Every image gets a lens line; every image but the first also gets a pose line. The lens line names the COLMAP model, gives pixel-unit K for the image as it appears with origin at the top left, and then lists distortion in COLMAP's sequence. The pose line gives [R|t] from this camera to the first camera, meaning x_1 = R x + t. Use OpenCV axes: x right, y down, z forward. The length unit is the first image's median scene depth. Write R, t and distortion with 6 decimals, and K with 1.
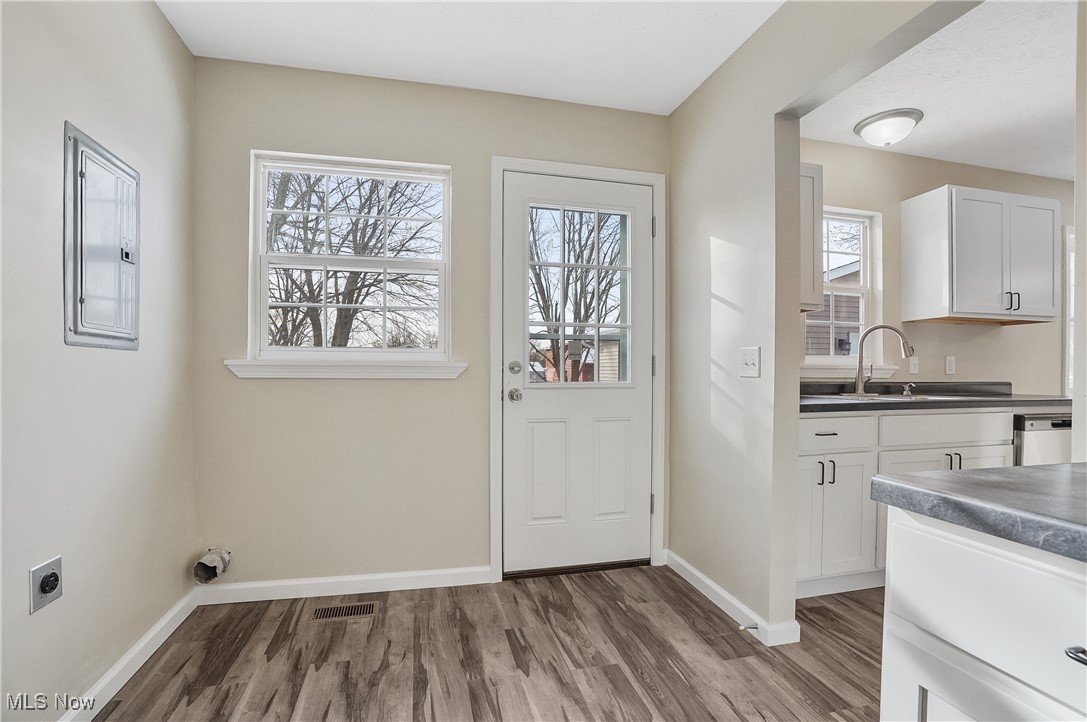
lens RADIAL K [[502.1, 0, 541.7], [0, 502.1, 364.8], [0, 0, 1]] dist [-0.068411, 0.026125]
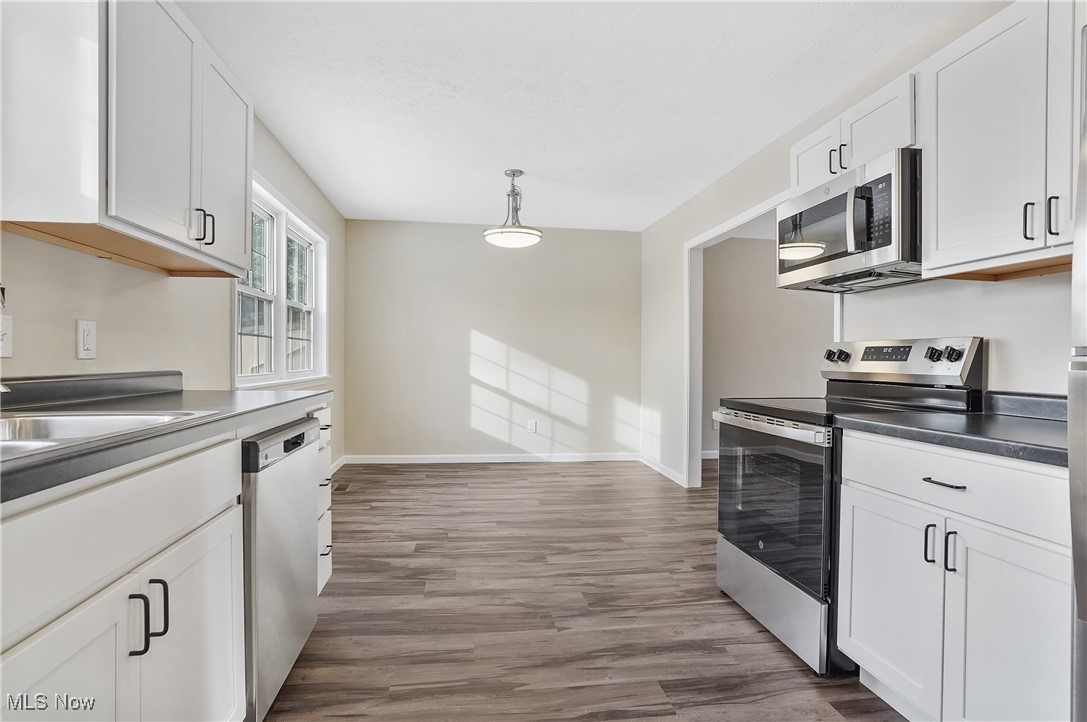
lens RADIAL K [[543.4, 0, 540.7], [0, 543.4, 366.9], [0, 0, 1]] dist [-0.002380, 0.000306]
pose [[0.101874, -0.017769, 0.994639, 0.398173], [-0.021545, 0.999567, 0.020064, 0.008681], [-0.994564, -0.023474, 0.101447, 0.554933]]
